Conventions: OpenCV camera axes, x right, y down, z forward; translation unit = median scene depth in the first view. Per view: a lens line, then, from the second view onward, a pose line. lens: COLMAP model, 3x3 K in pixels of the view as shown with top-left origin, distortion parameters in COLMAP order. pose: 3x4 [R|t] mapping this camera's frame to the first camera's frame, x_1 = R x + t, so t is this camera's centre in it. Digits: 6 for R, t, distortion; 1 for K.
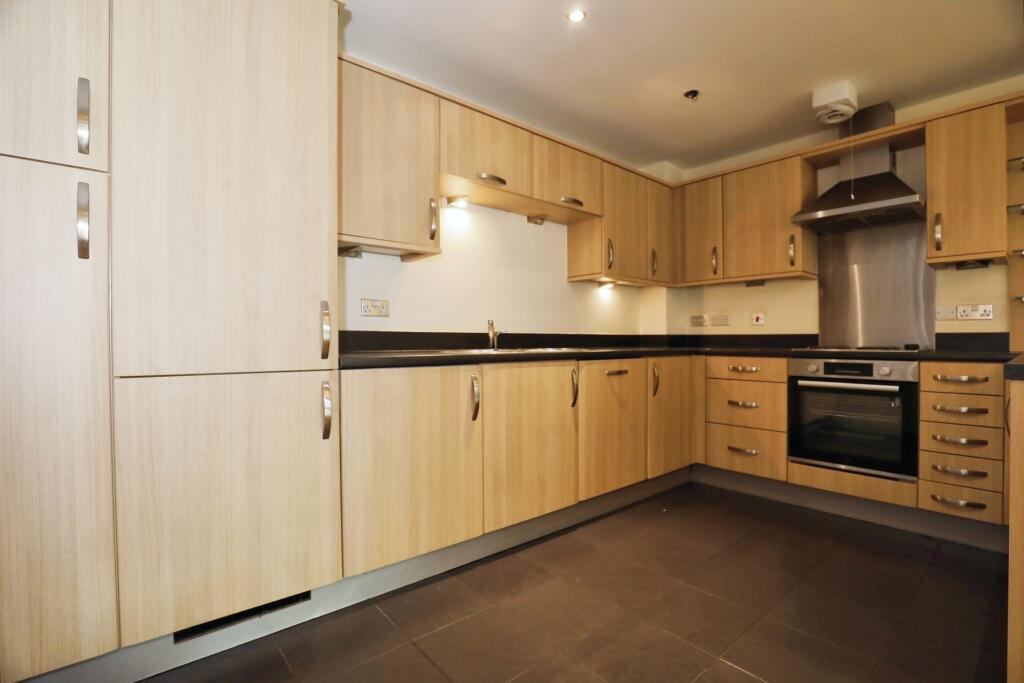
lens RADIAL K [[472.9, 0, 508.6], [0, 472.9, 331.8], [0, 0, 1]] dist [-0.027740, -0.000015]
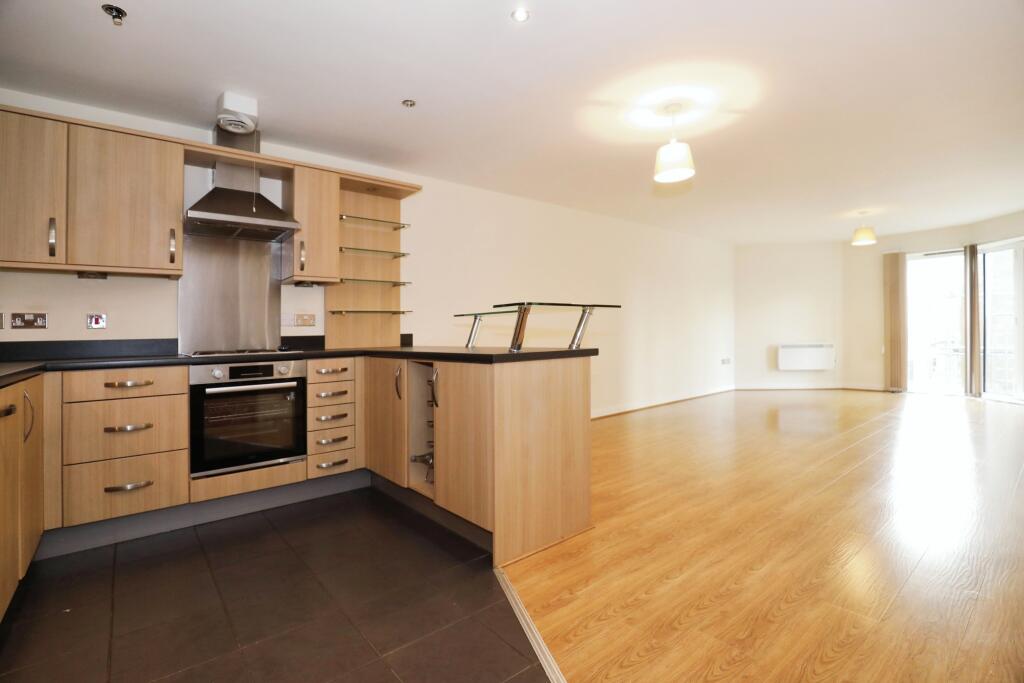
lens RADIAL K [[472.9, 0, 508.6], [0, 472.9, 331.8], [0, 0, 1]] dist [-0.027740, -0.000015]
pose [[0.018207, 0.003494, 0.999828, -0.304436], [0.006658, 0.999971, -0.003616, -0.002131], [-0.999812, 0.006723, 0.018183, 0.377434]]
